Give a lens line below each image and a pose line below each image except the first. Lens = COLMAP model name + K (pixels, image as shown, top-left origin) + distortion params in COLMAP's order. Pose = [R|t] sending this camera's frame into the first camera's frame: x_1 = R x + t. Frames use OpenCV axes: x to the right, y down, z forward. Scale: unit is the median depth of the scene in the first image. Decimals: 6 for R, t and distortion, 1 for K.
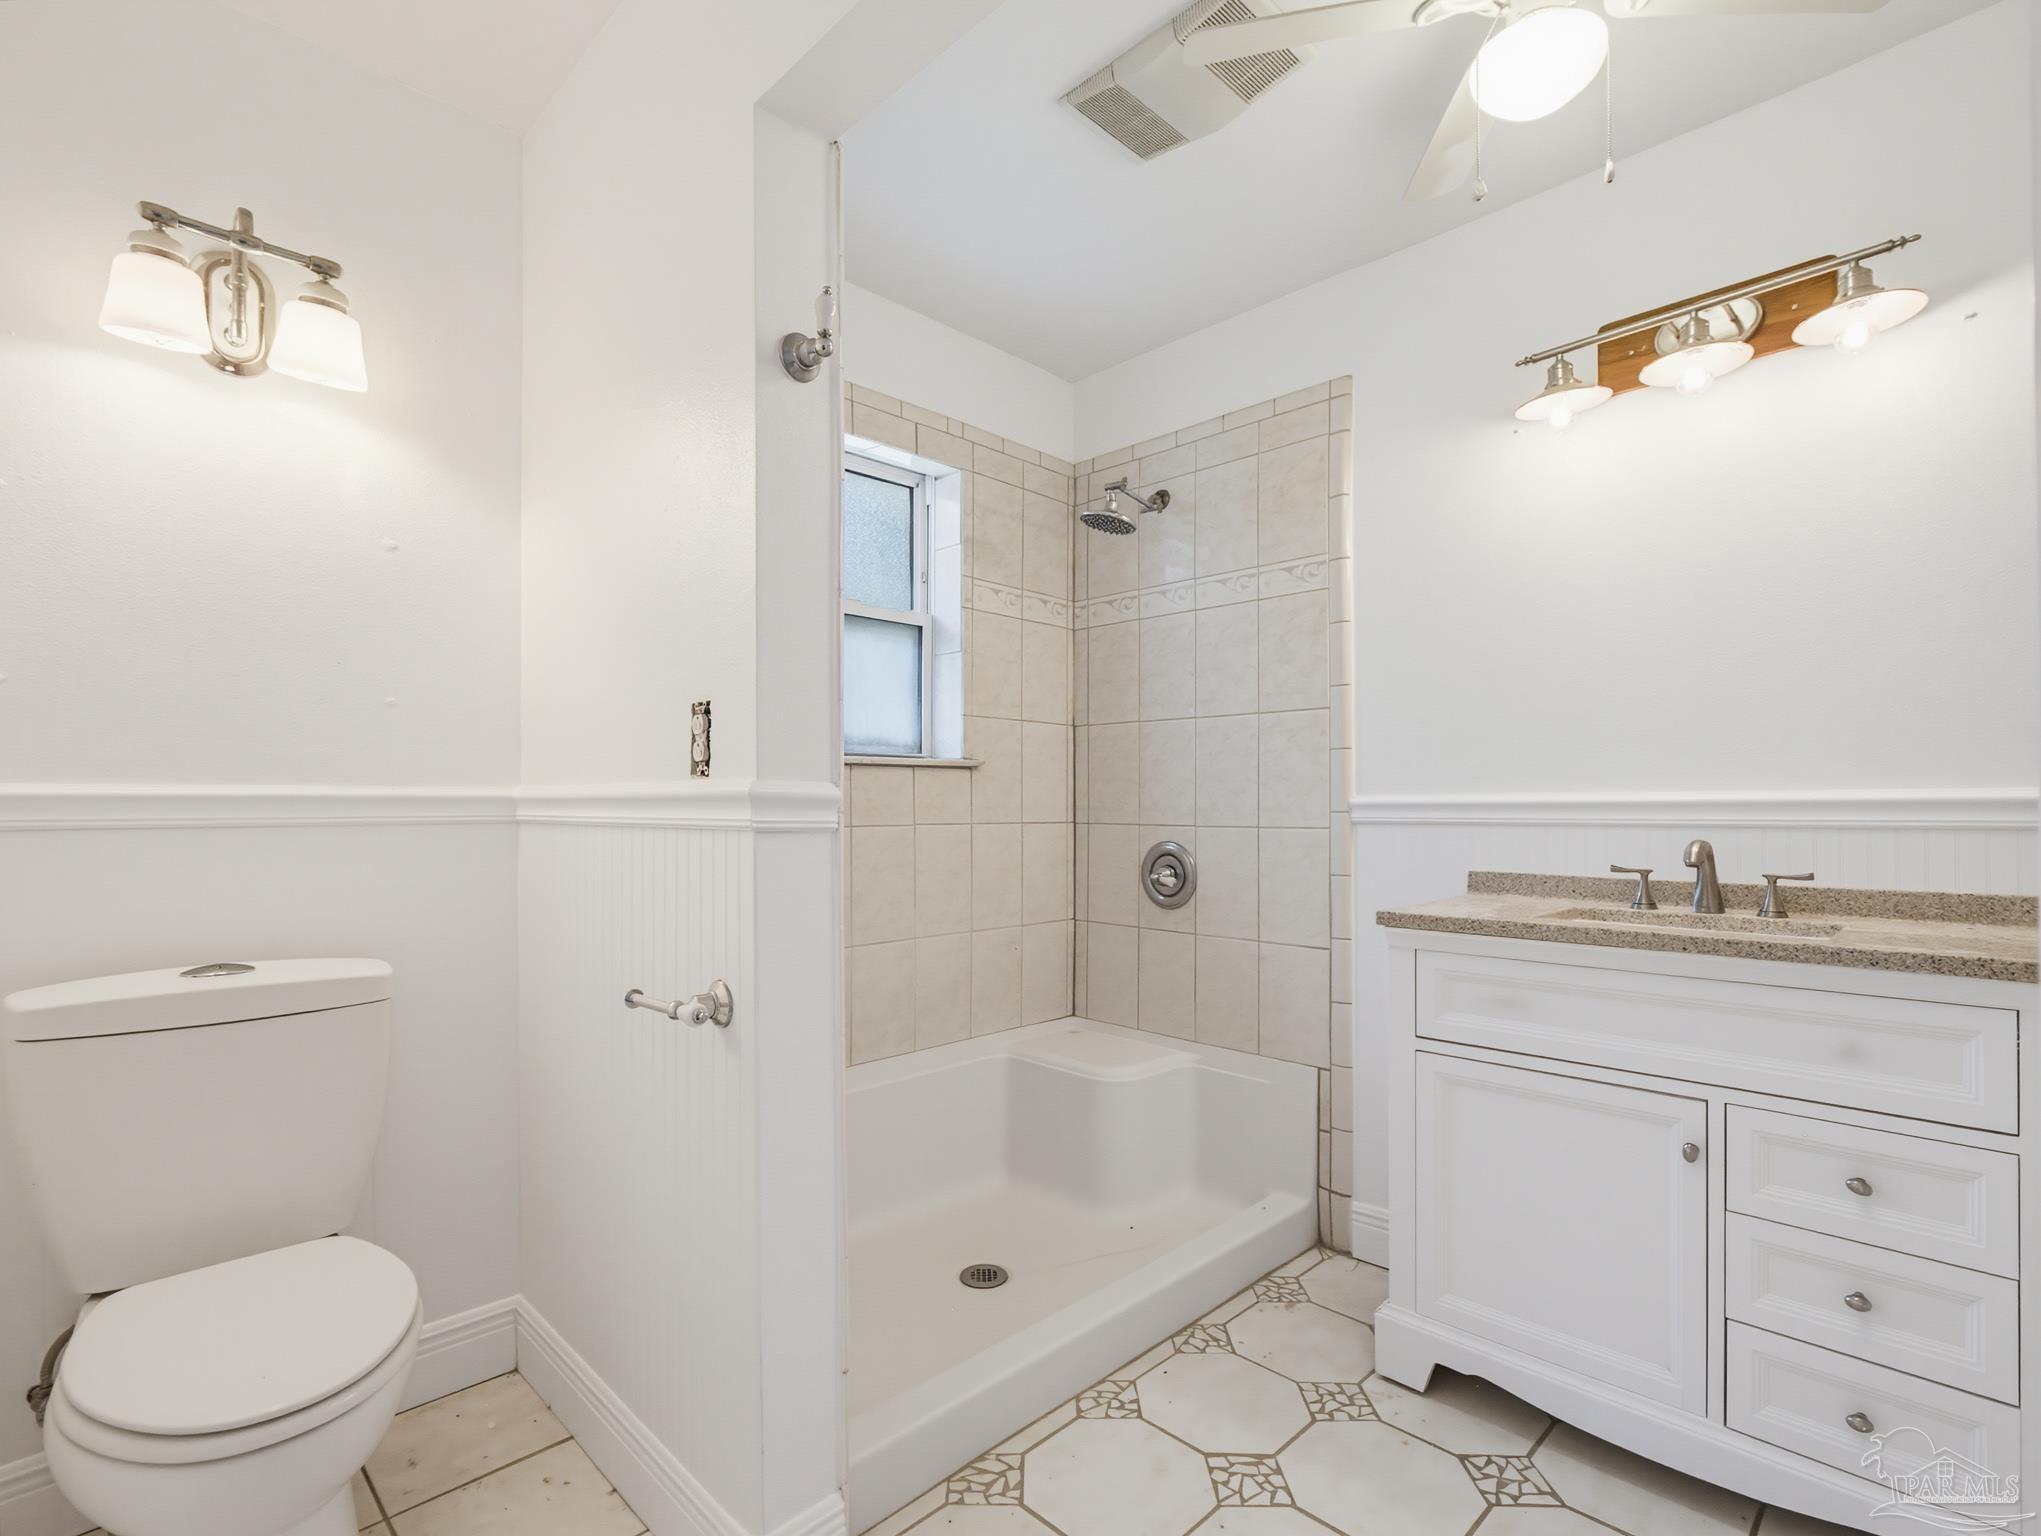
lens RADIAL K [[984.0, 0, 1020.4], [0, 984.0, 781.9], [0, 0, 1]] dist [0.000885, -0.001268]
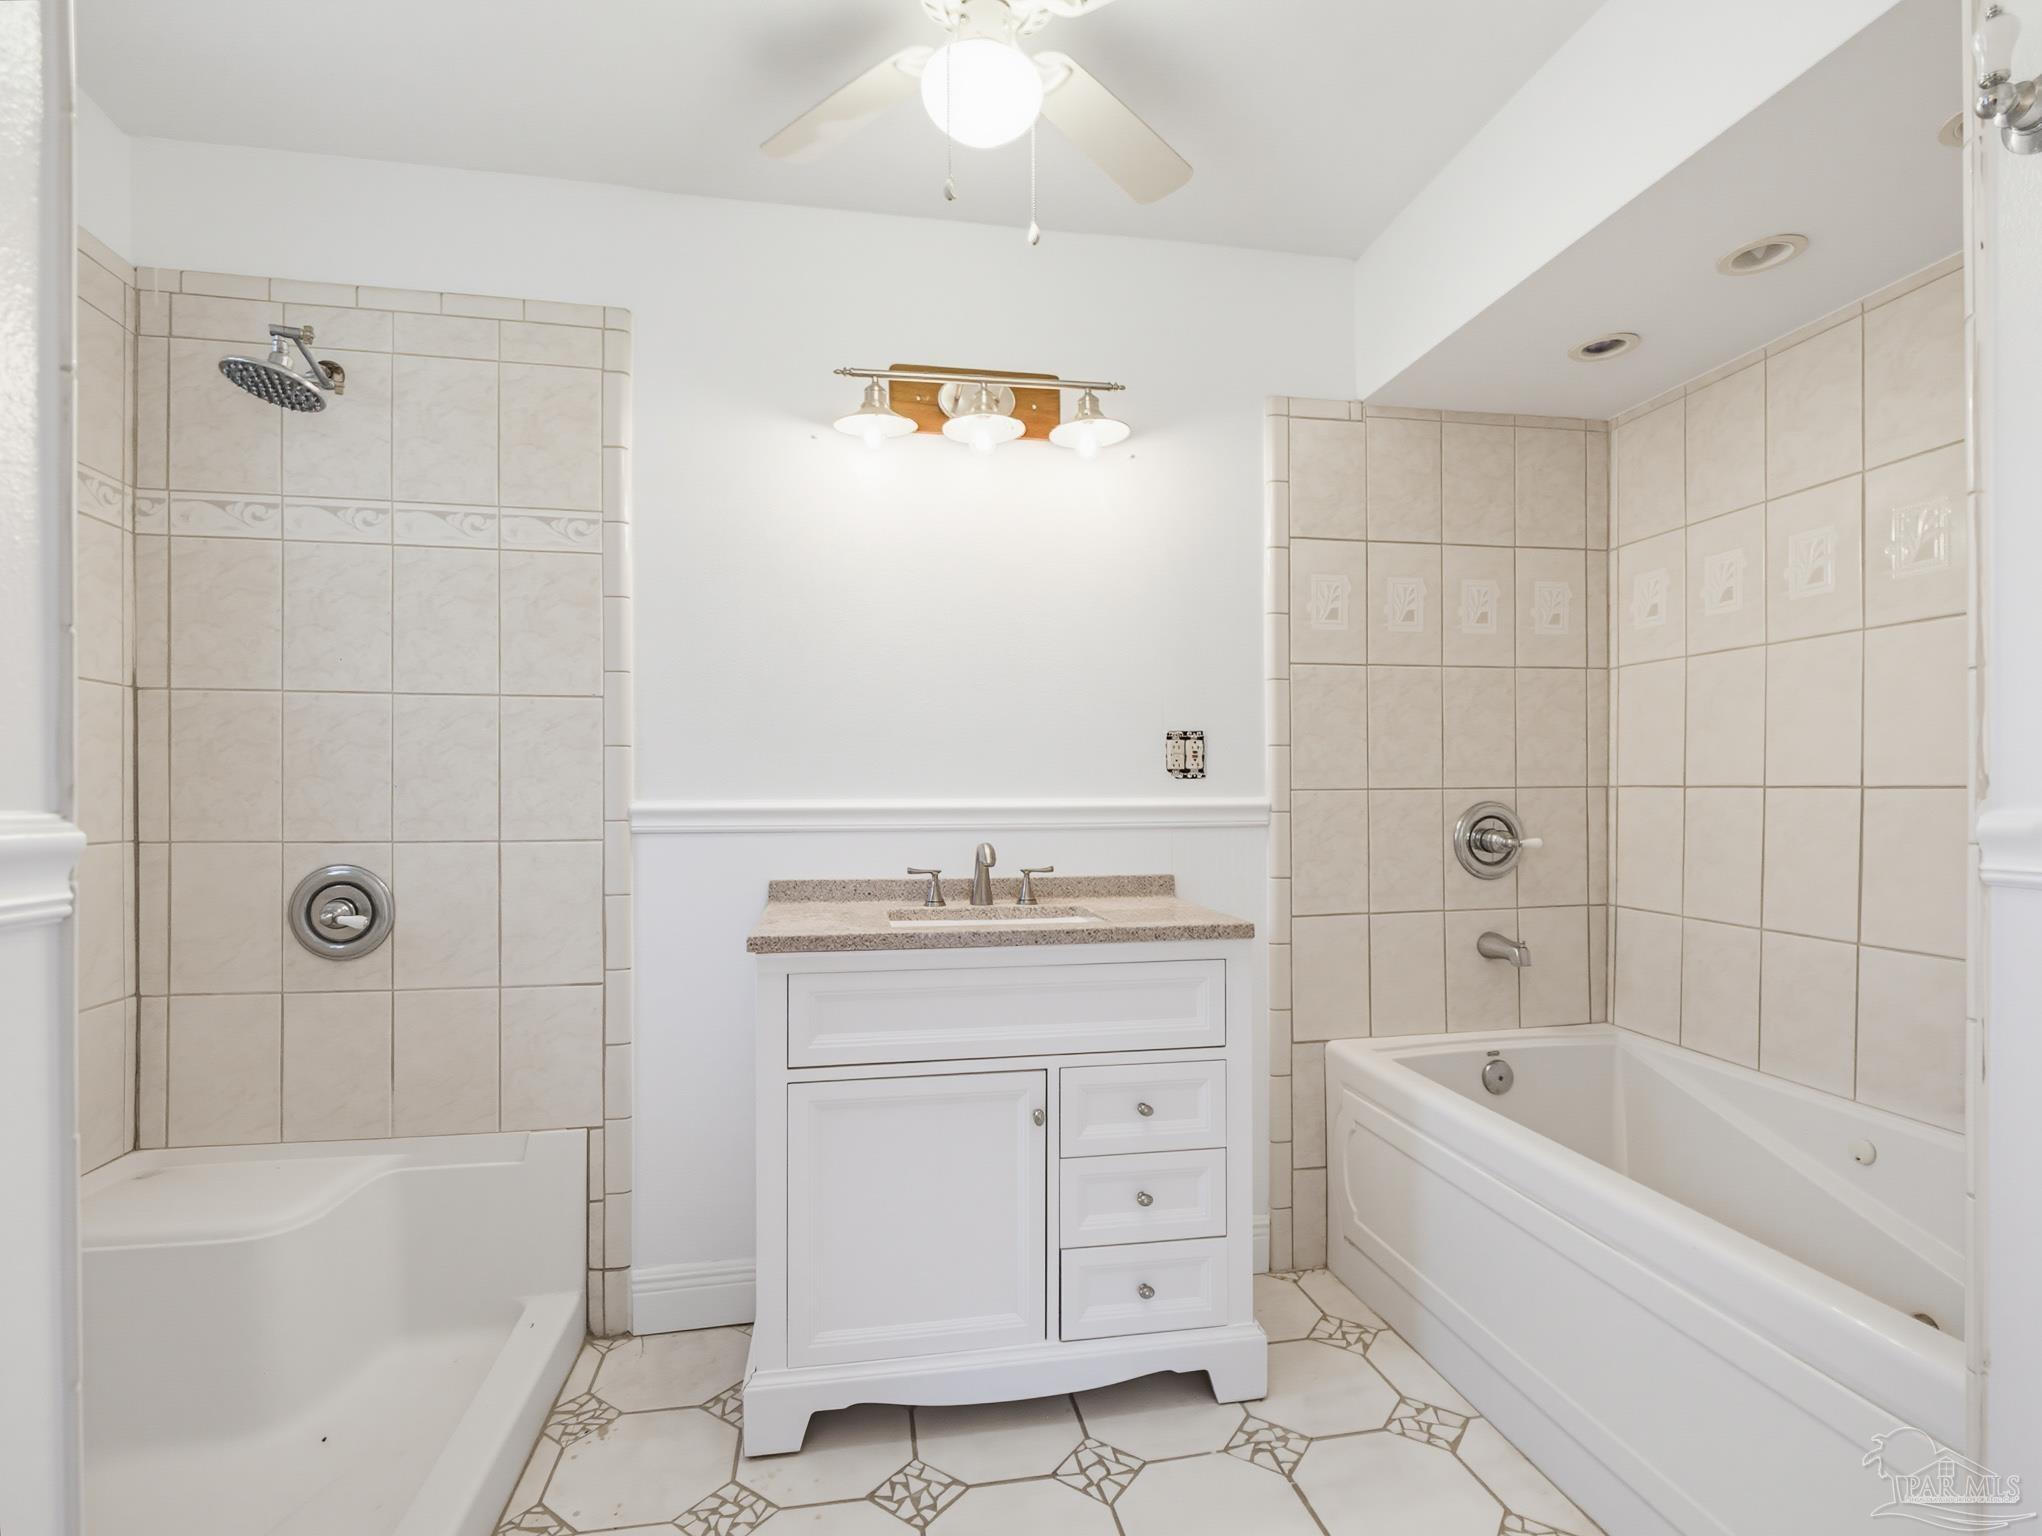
lens RADIAL K [[984.5, 0, 1020.9], [0, 984.5, 781.9], [0, 0, 1]] dist [0.000885, -0.001268]
pose [[0.569141, 0.008555, 0.822196, -0.211295], [-0.020396, 0.999785, 0.003716, -0.015584], [-0.821987, -0.018885, 0.569193, 0.273519]]
